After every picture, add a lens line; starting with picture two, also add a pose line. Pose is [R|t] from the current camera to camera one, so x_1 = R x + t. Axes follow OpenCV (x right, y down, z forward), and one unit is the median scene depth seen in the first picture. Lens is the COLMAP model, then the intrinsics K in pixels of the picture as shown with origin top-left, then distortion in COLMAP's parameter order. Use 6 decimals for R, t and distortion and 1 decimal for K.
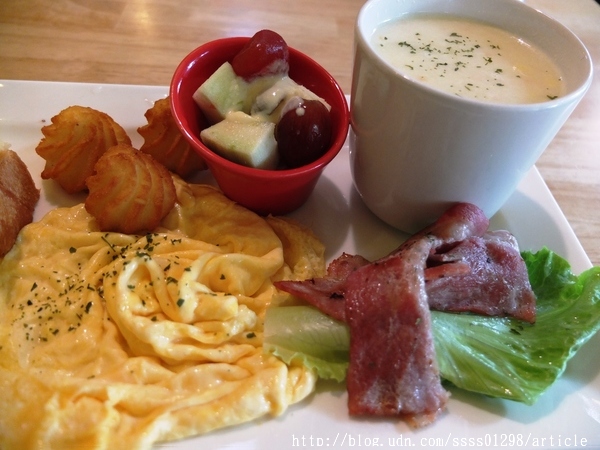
lens RADIAL K [[476.1, 0, 309.7], [0, 476.1, 227.5], [0, 0, 1]] dist [-0.073408, 0.060178]
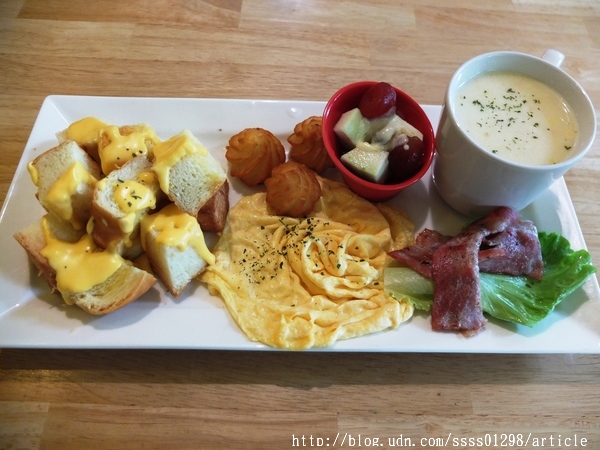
lens RADIAL K [[476.1, 0, 309.7], [0, 476.1, 227.5], [0, 0, 1]] dist [-0.073408, 0.060178]
pose [[0.996780, 0.022940, -0.076834, -0.231413], [-0.005615, 0.975820, 0.218504, -0.351834], [0.079989, -0.217369, 0.972807, -0.681711]]
